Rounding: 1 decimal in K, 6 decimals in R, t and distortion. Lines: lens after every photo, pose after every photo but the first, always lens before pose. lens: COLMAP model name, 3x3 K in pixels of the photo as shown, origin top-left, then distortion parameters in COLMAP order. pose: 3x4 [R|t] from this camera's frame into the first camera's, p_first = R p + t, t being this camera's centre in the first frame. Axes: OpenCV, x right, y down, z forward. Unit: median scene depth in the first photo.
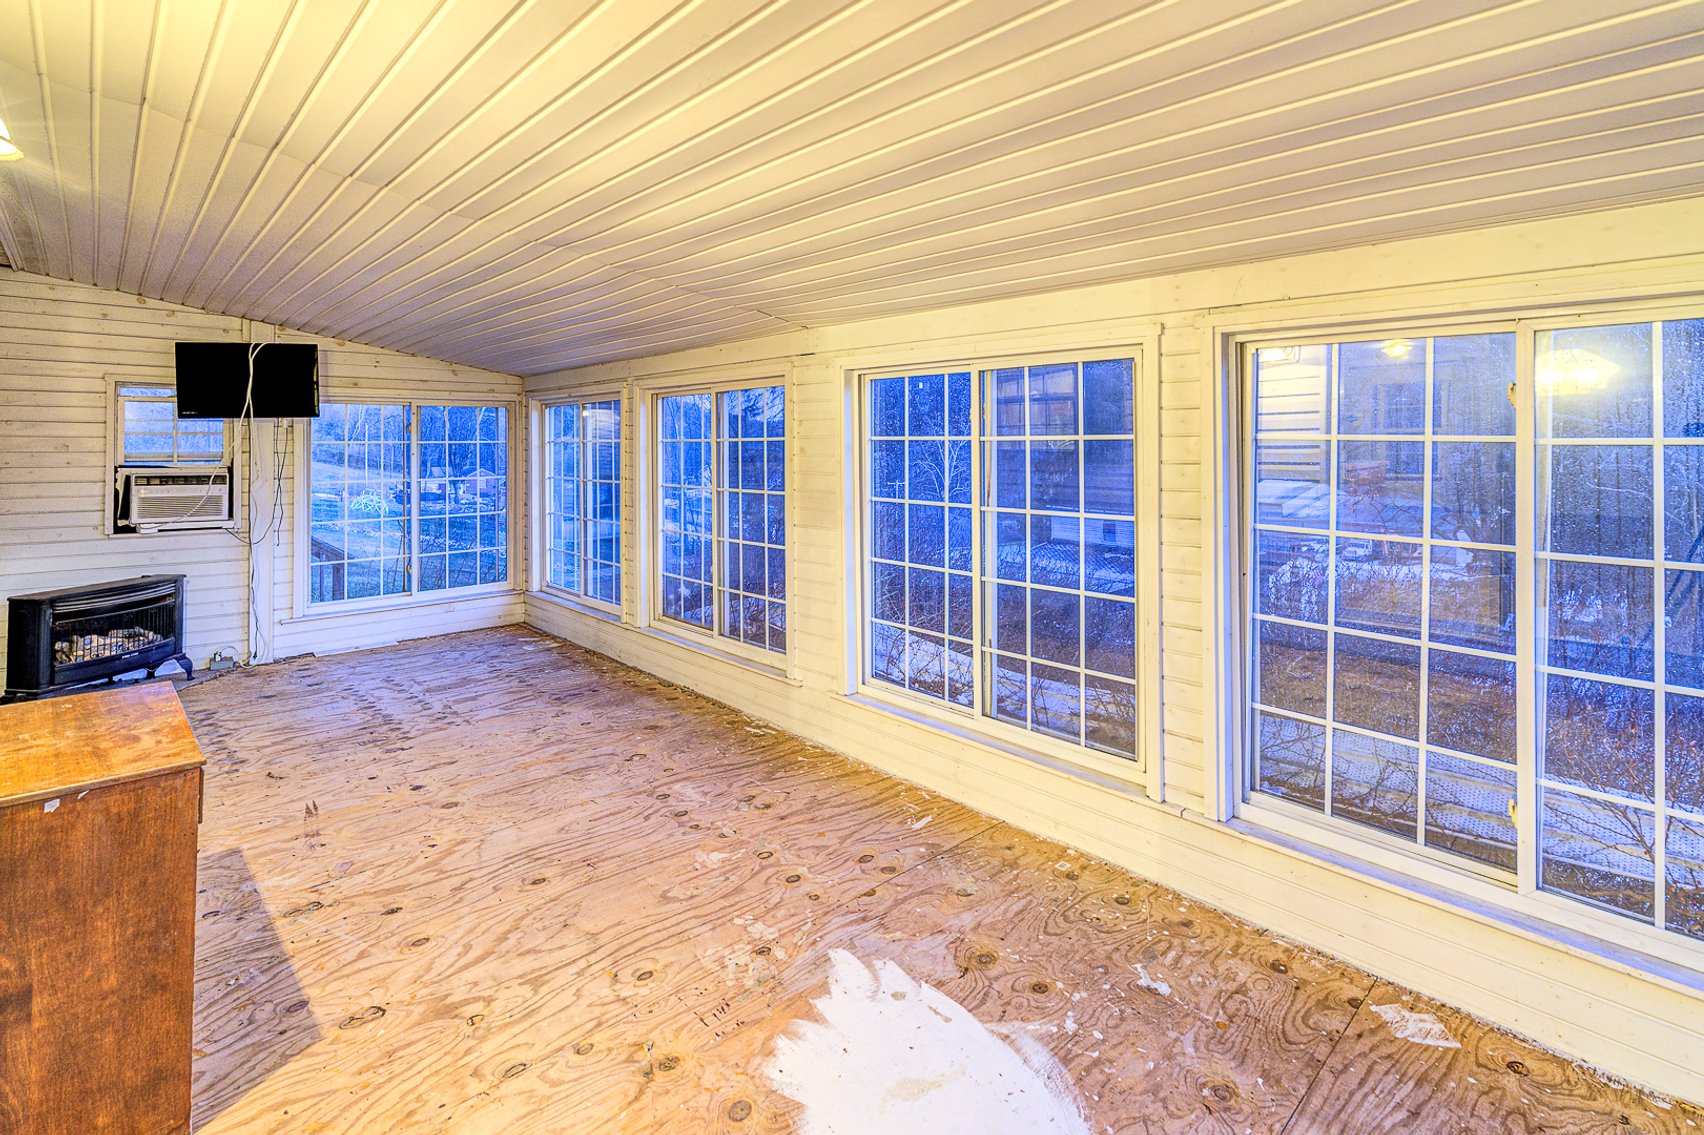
lens RADIAL K [[793.7, 0, 843.4], [0, 793.7, 435.9], [0, 0, 1]] dist [-0.002841, -0.000630]
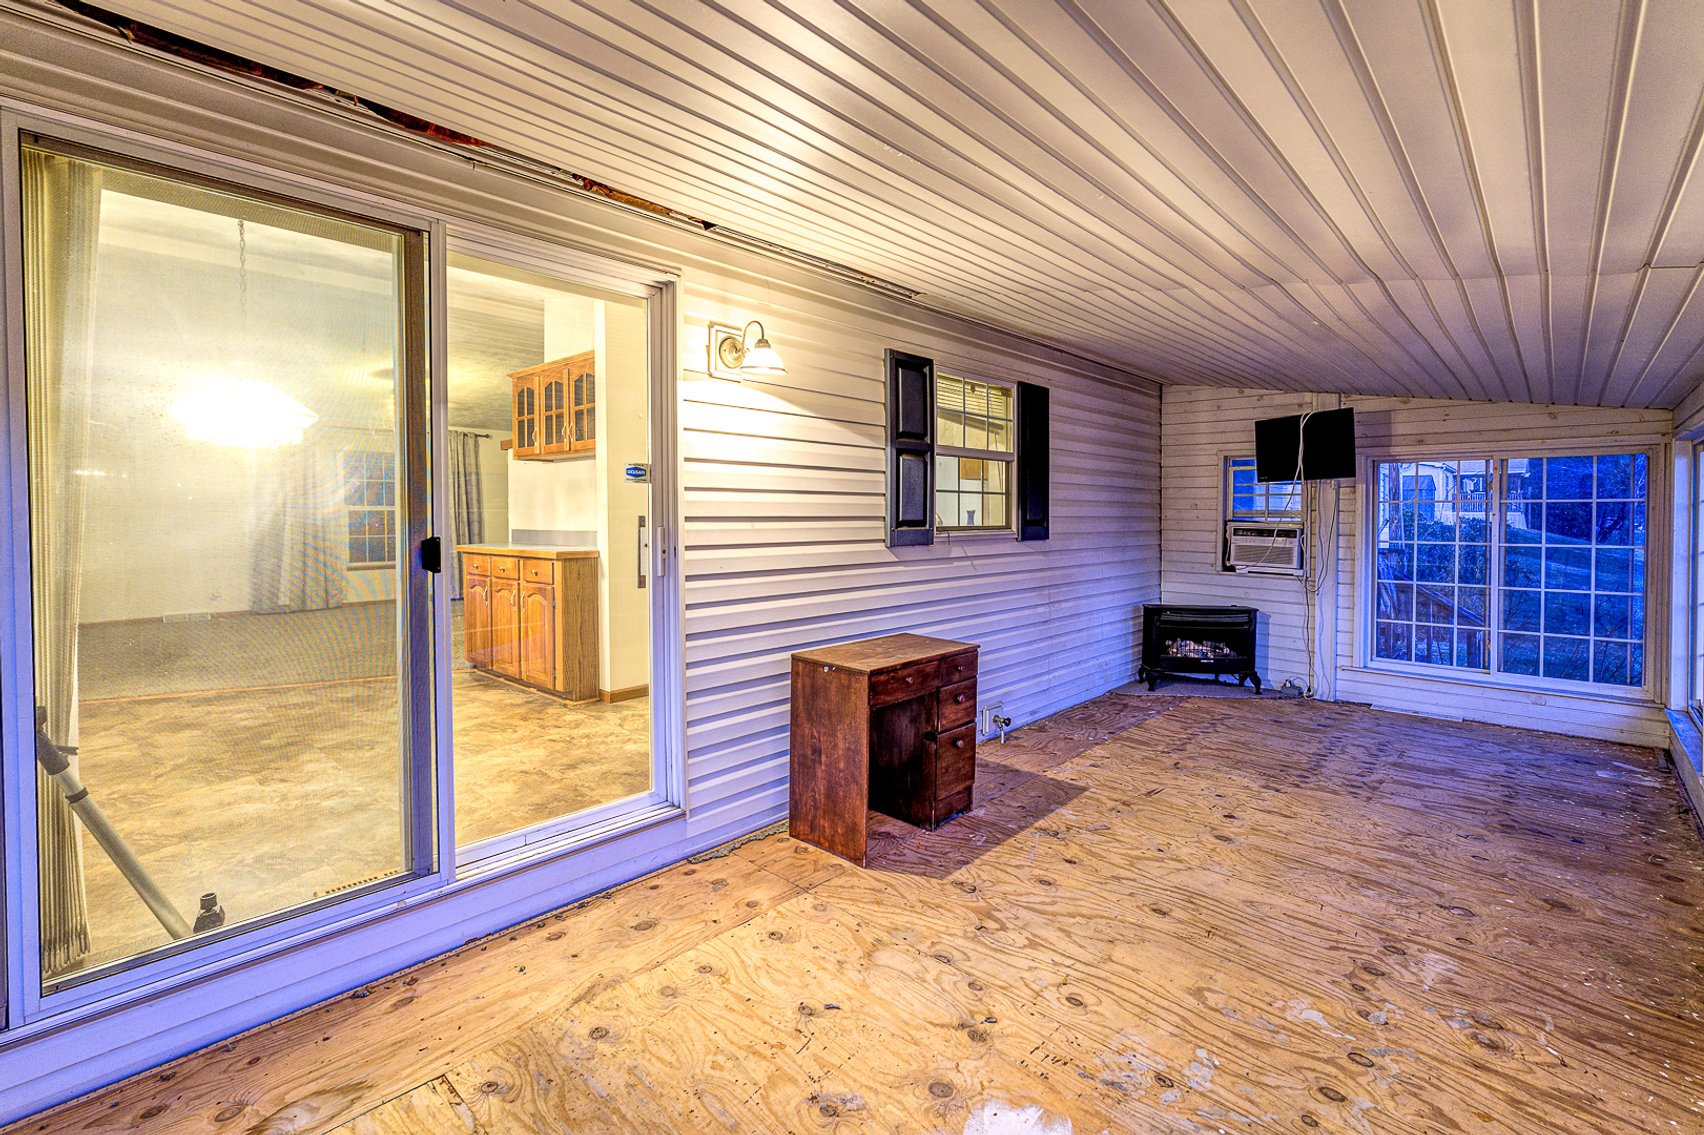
lens RADIAL K [[772.0, 0, 847.5], [0, 772.0, 528.1], [0, 0, 1]] dist [-0.001423, 0.000329]
pose [[0.070869, 0.027203, -0.997115, 0.476574], [0.008015, 0.999580, 0.027840, 0.015253], [0.997453, -0.009964, 0.070621, 0.413128]]
